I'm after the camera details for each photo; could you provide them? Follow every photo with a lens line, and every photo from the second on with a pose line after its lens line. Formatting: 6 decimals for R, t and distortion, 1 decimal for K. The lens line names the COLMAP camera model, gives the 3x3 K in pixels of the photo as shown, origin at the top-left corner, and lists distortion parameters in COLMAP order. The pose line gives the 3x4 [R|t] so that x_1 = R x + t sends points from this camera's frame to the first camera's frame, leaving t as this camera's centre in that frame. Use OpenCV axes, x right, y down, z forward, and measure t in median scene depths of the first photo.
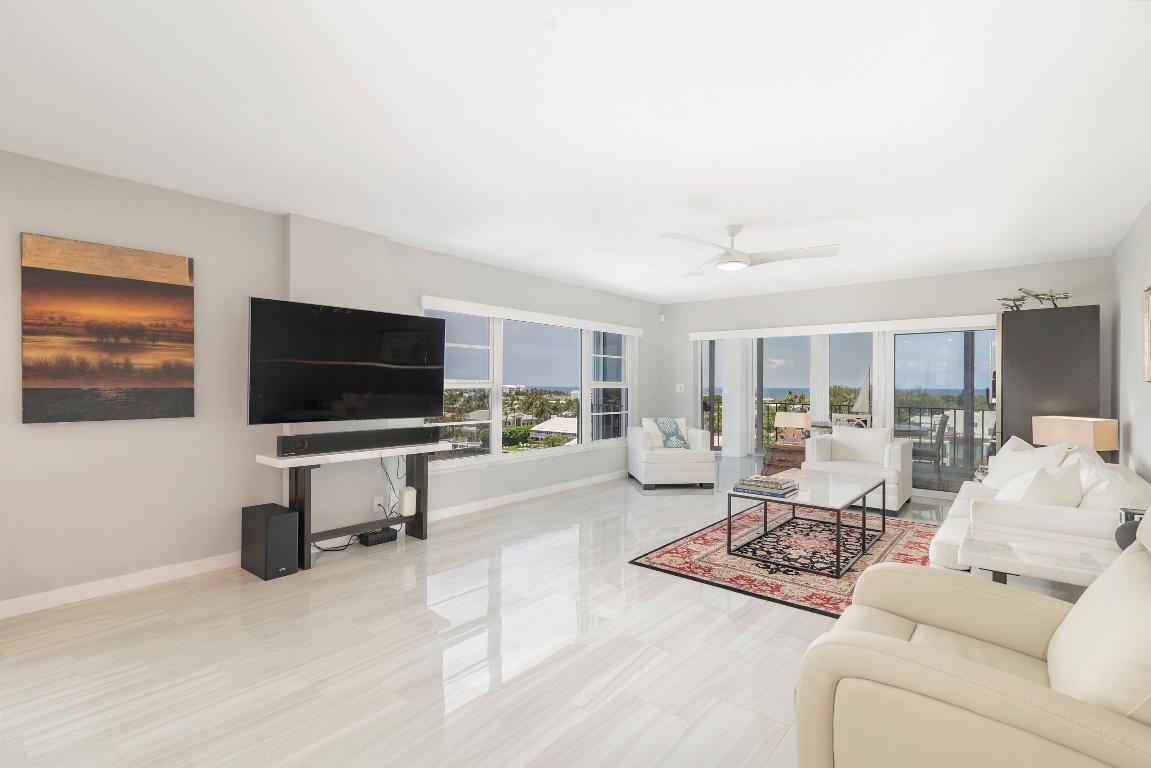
lens RADIAL K [[529.4, 0, 575.5], [0, 529.4, 384.0], [0, 0, 1]] dist [0.000688, 0.000238]
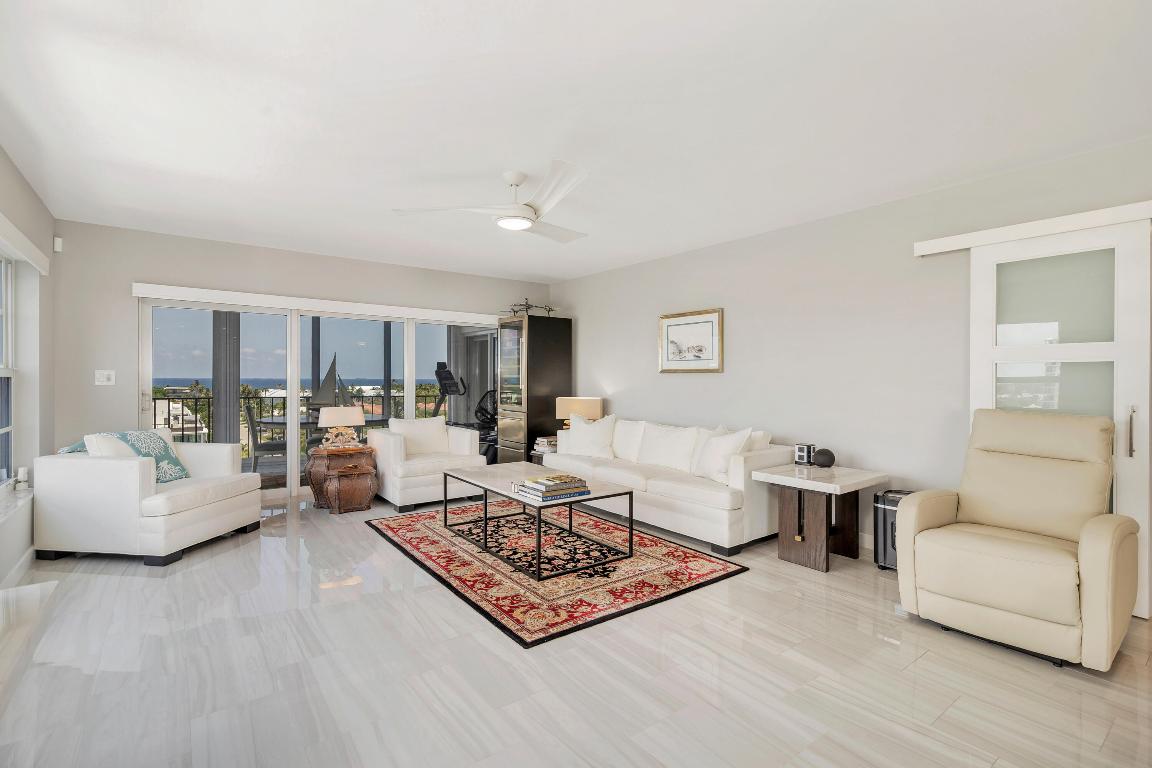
lens RADIAL K [[528.2, 0, 577.6], [0, 528.2, 390.5], [0, 0, 1]] dist [-0.004488, -0.000392]
pose [[0.218511, -0.024368, 0.975530, -0.422743], [-0.006621, 0.999628, 0.026453, 0.006709], [-0.975812, -0.012239, 0.218268, 0.679349]]
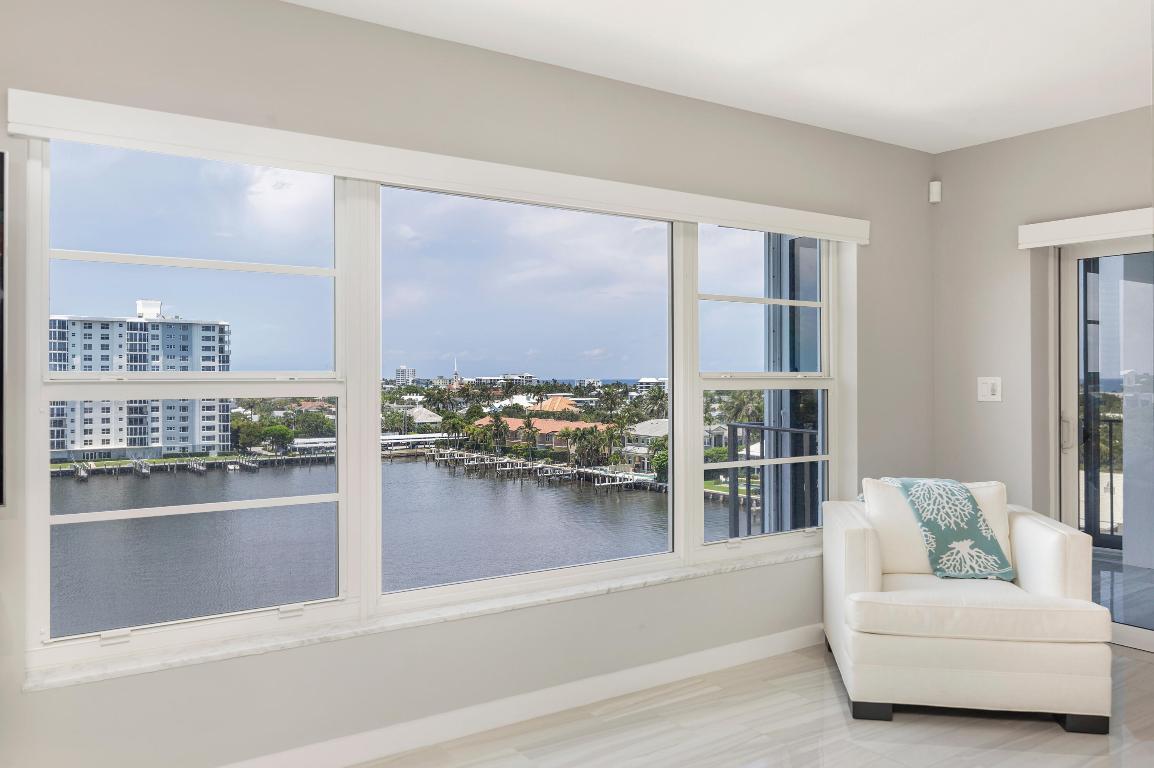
lens RADIAL K [[882.0, 0, 571.5], [0, 882.0, 371.1], [0, 0, 1]] dist [0.006177, 0.000918]
pose [[0.961657, -0.008497, -0.274123, 0.161837], [0.007149, 0.999957, -0.005917, -0.003528], [0.274161, 0.003730, 0.961676, 0.648265]]
